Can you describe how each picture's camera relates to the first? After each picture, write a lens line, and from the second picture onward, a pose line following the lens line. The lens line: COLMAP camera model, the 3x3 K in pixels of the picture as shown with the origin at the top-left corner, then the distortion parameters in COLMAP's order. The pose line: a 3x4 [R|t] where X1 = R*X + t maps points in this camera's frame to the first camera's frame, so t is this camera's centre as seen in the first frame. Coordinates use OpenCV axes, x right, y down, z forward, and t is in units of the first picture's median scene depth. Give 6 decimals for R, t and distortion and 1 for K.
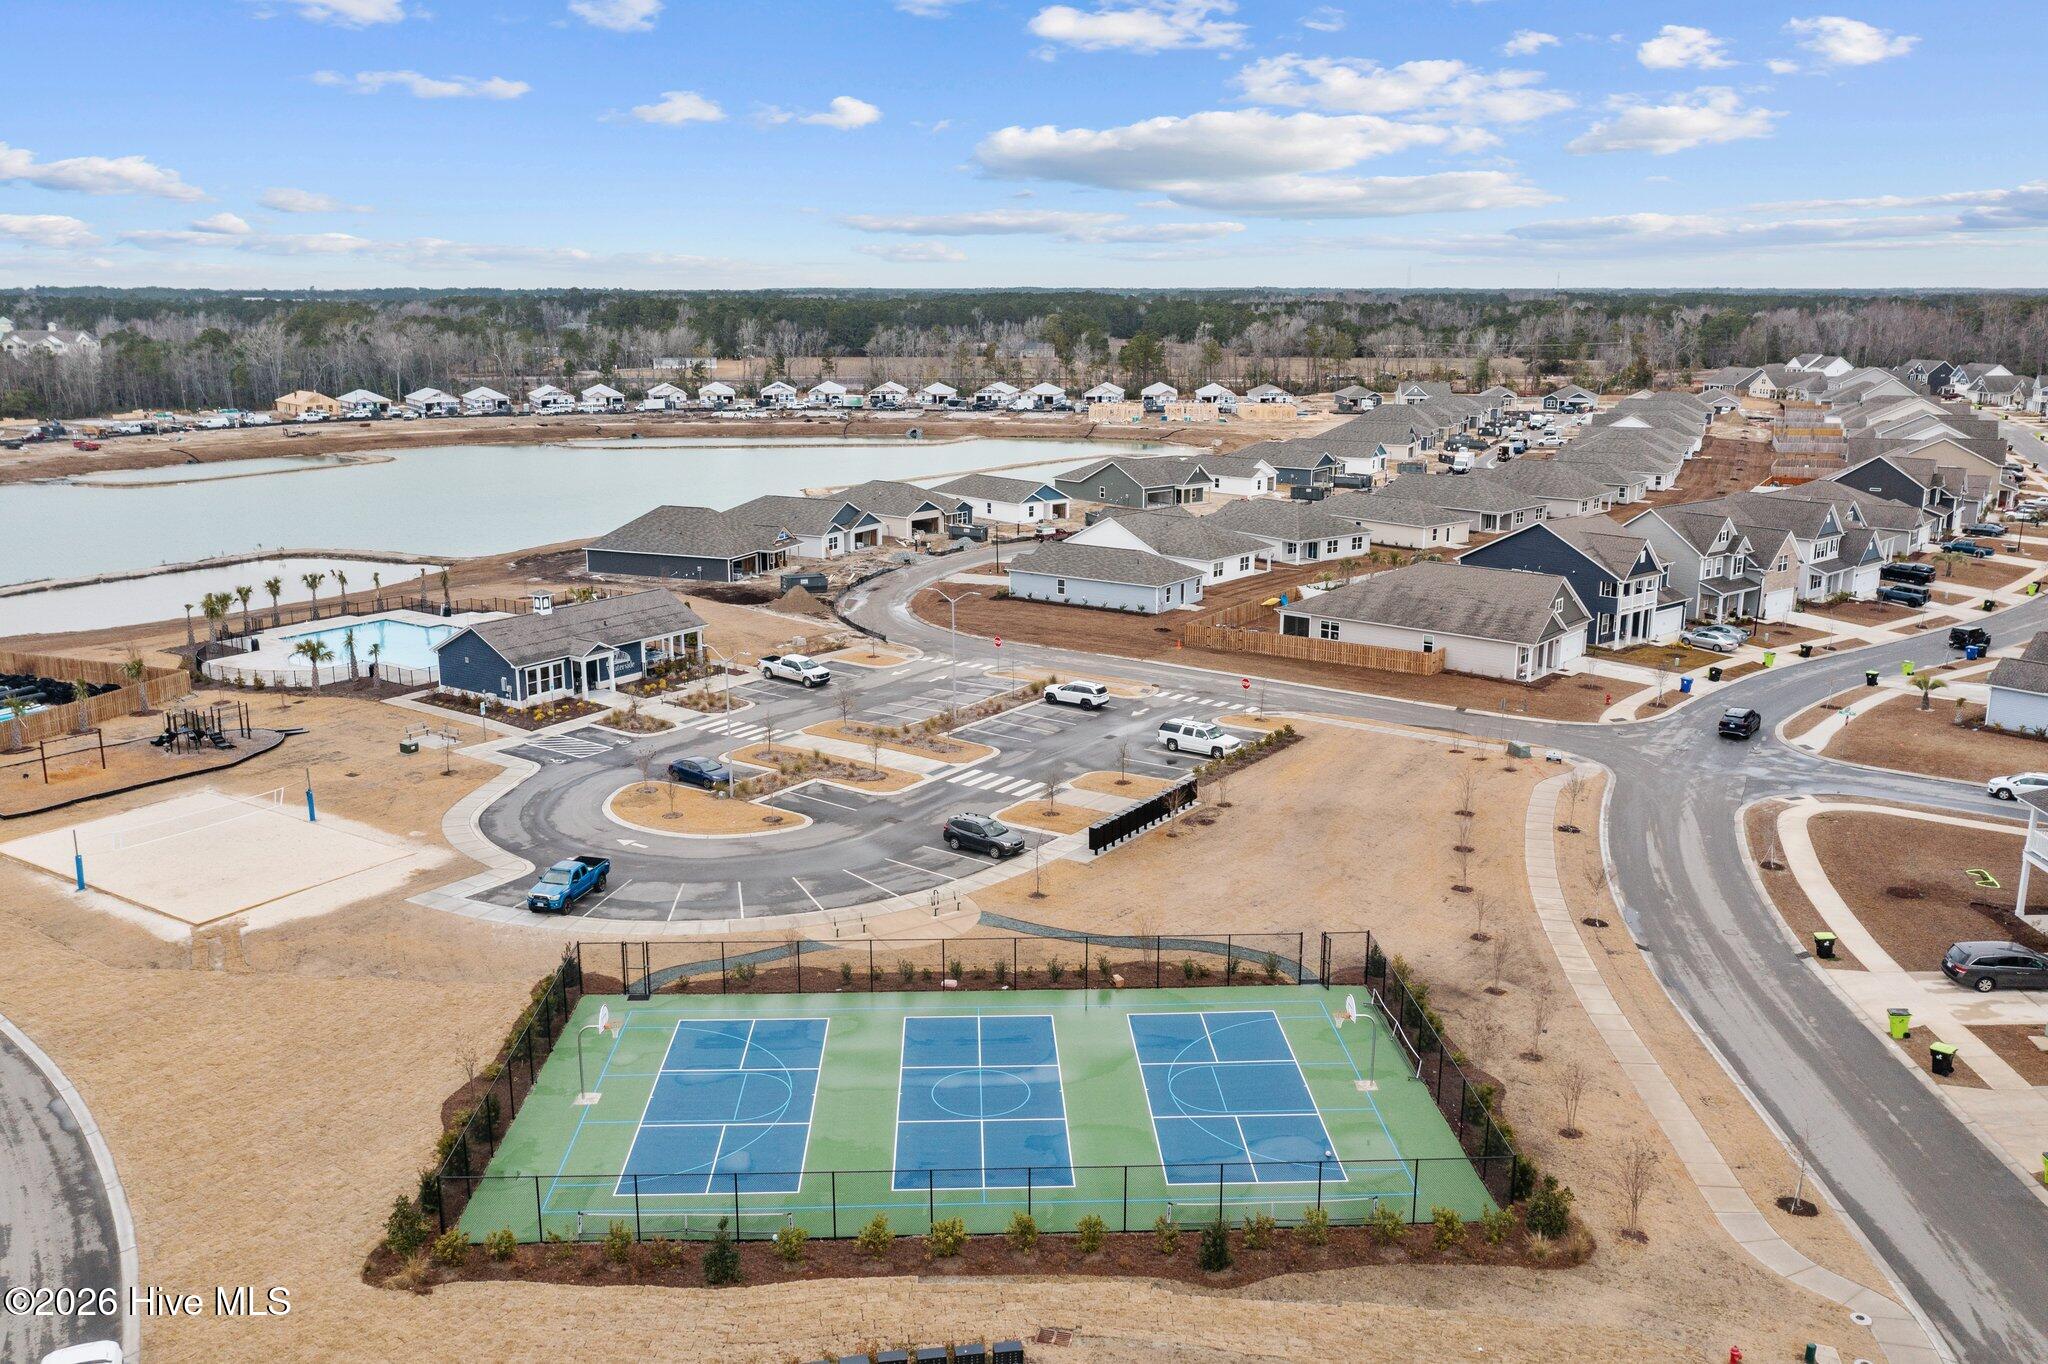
lens RADIAL K [[1643.4, 0, 1024.0], [0, 1643.4, 682.0], [0, 0, 1]] dist [-0.009632, -0.005772]
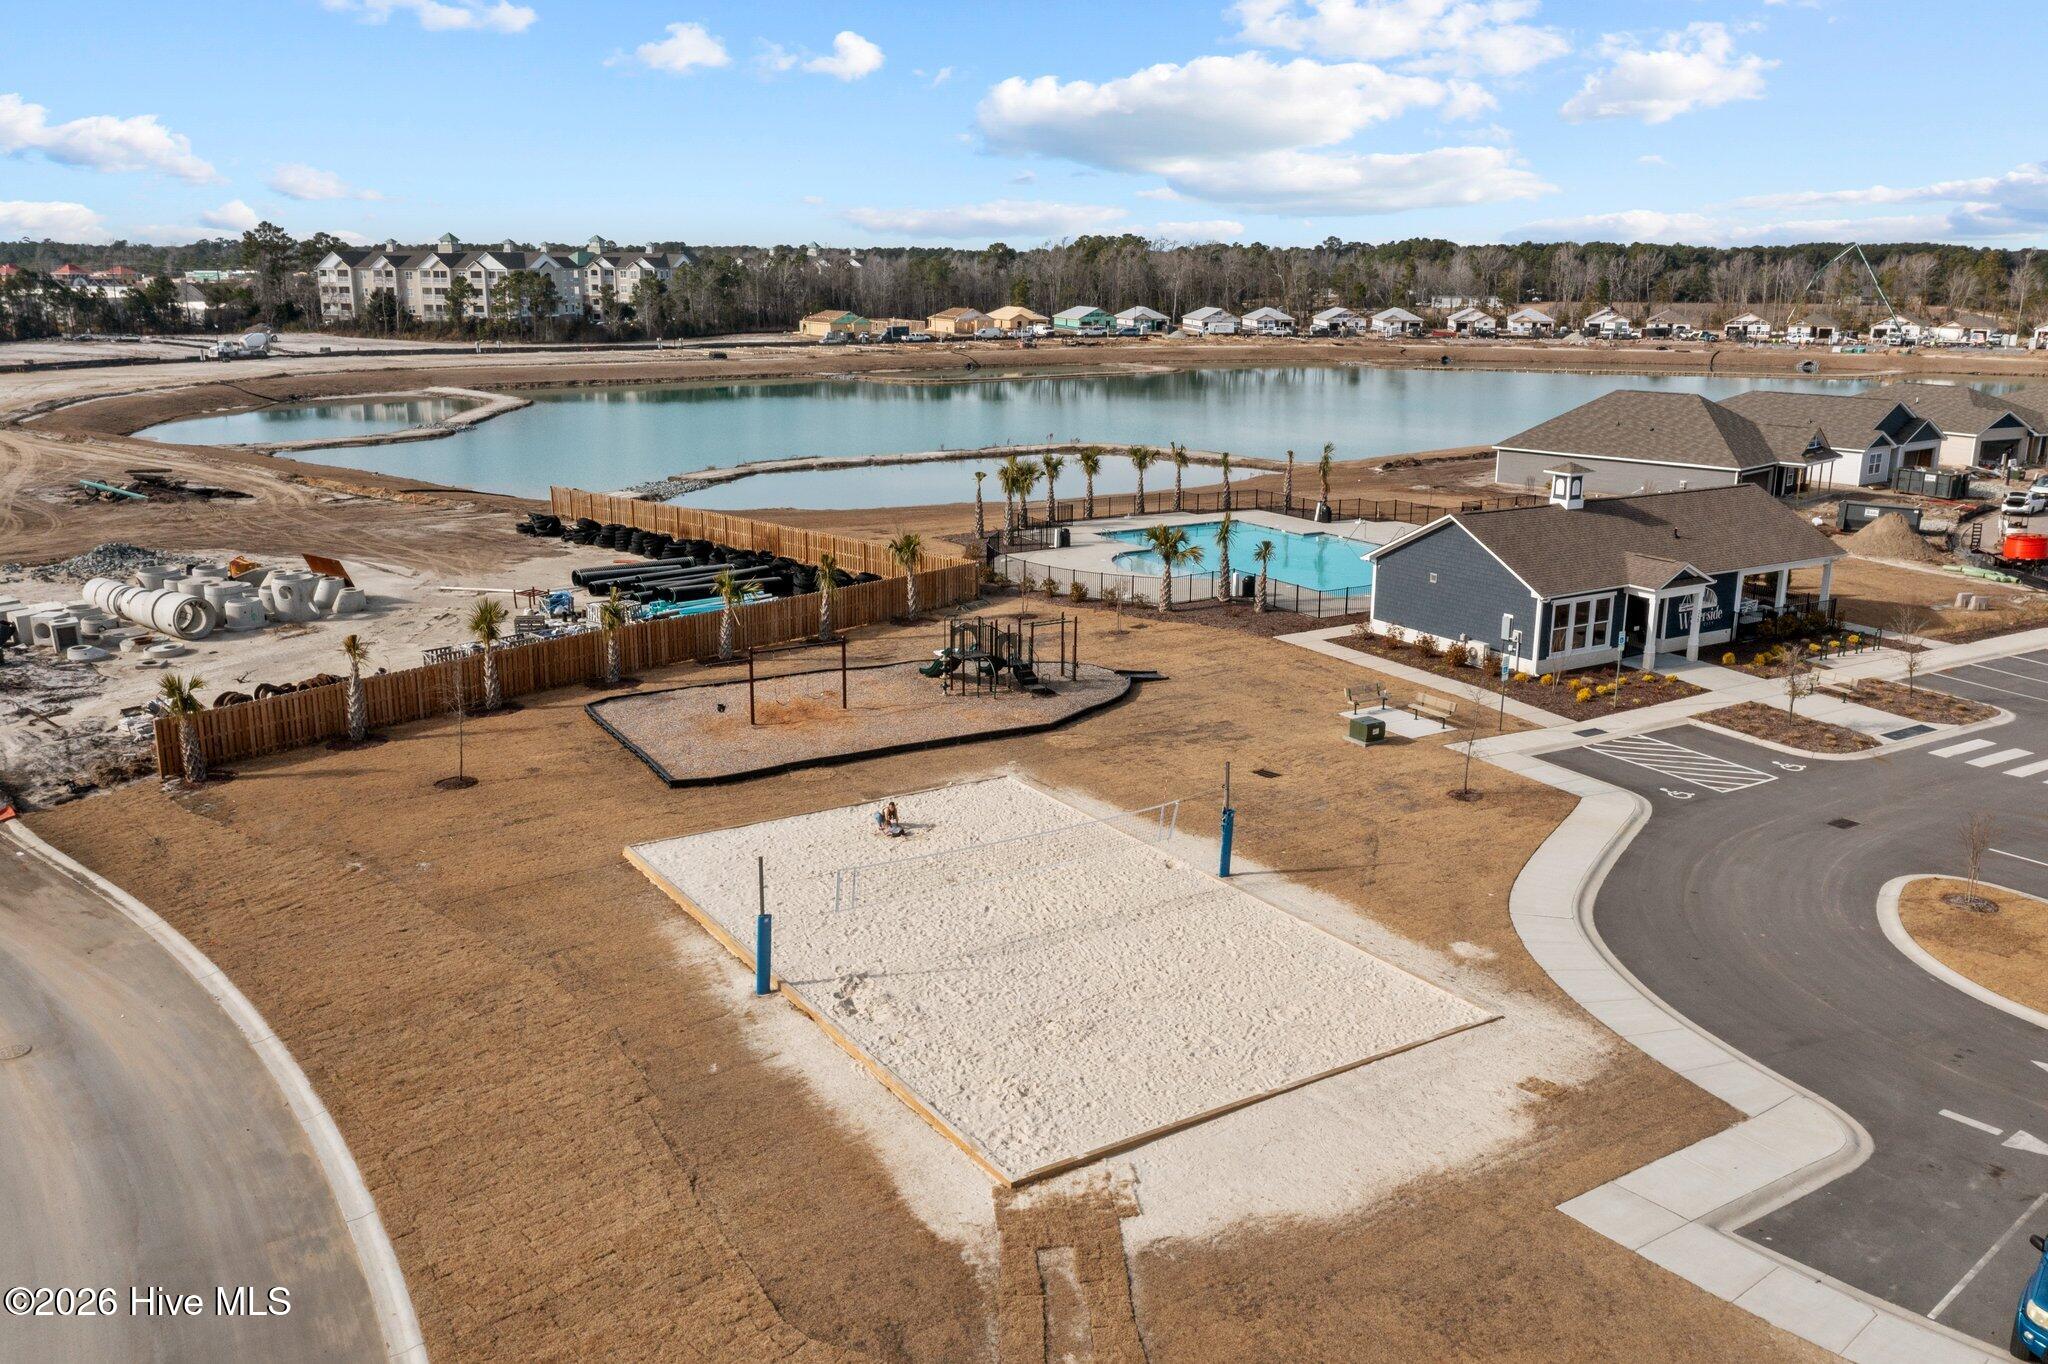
lens RADIAL K [[1634.8, 0, 1024.0], [0, 1634.8, 682.0], [0, 0, 1]] dist [0.001671, 0.003302]
pose [[0.910408, 0.102976, -0.400690, -0.237762], [-0.096524, 0.994668, 0.036312, 0.014781], [0.402293, 0.005618, 0.915494, 0.430778]]
